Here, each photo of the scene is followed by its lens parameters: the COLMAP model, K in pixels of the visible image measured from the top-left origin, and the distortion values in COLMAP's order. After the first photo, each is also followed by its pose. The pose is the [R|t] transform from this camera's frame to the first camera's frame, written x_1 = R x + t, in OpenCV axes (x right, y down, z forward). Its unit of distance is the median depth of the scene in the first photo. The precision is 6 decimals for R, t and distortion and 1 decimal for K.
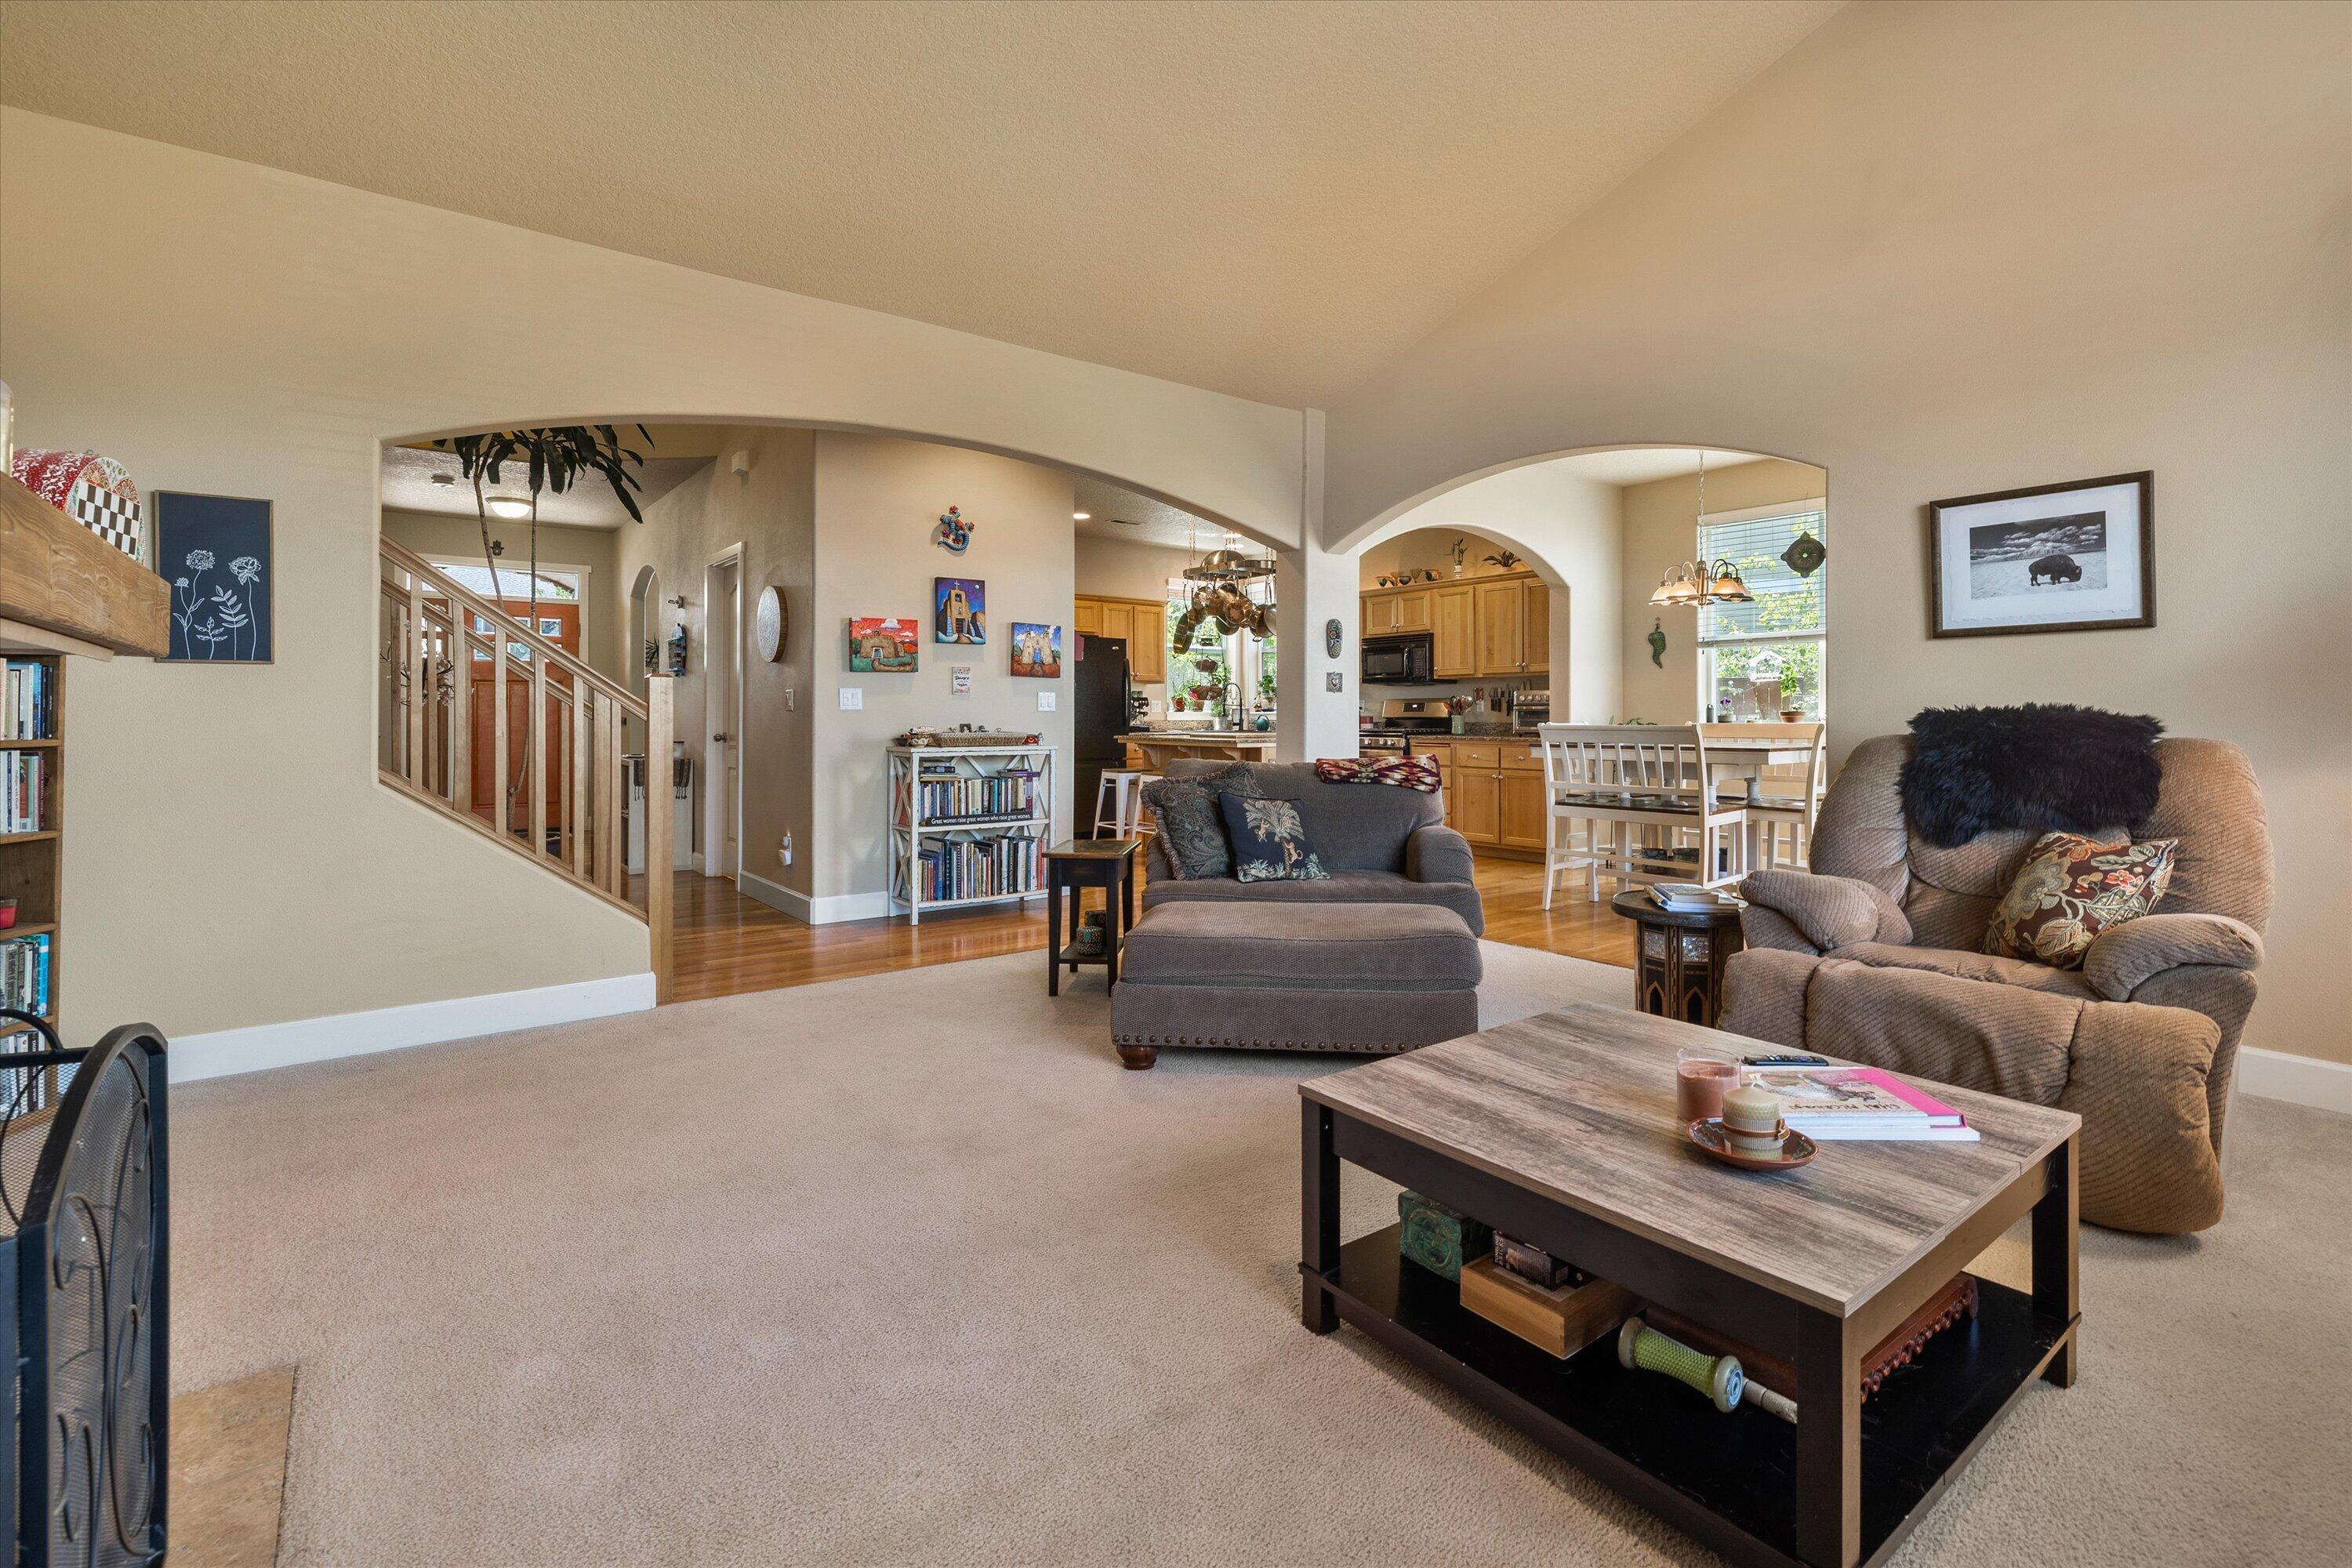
lens RADIAL K [[1078.4, 0, 1183.9], [0, 1078.4, 717.2], [0, 0, 1]] dist [-0.000695, -0.000183]
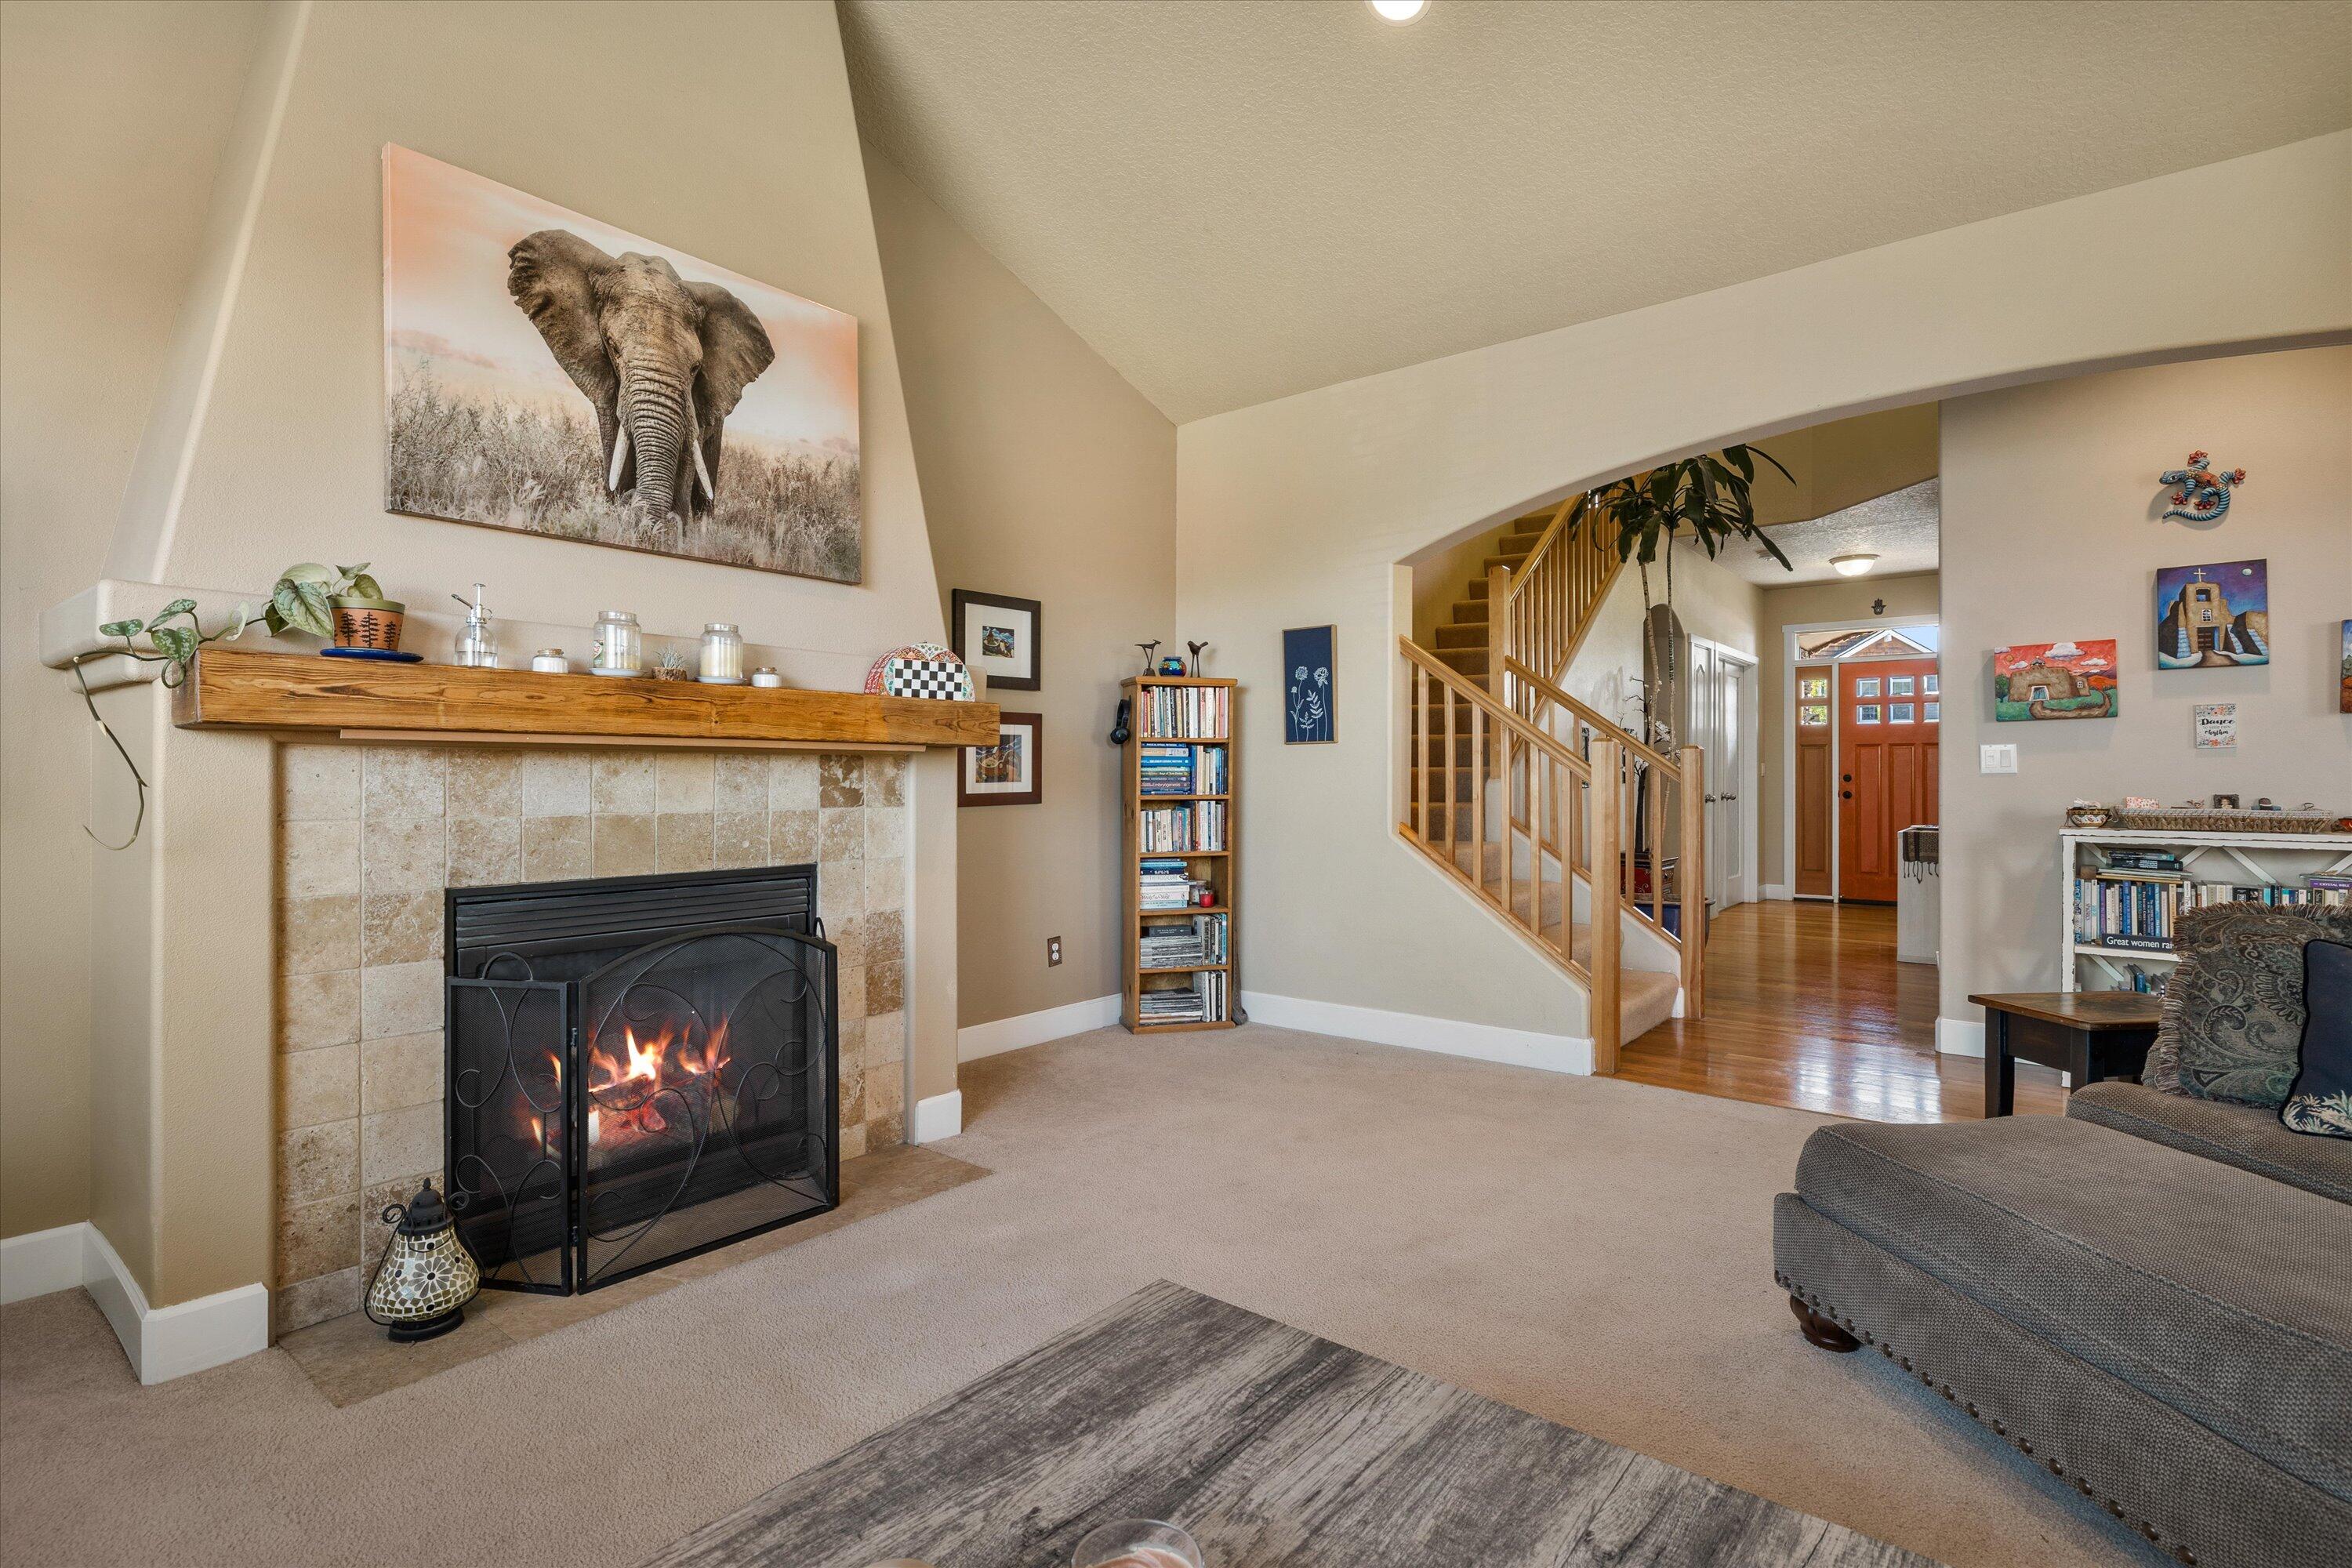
lens RADIAL K [[1096.9, 0, 1176.0], [0, 1096.9, 784.0], [0, 0, 1]] dist [-0.006159, -0.000779]
pose [[0.241774, 0.004188, -0.970323, 0.468162], [-0.002915, 0.999989, 0.003590, -0.001137], [0.970328, 0.001960, 0.241784, 0.463201]]
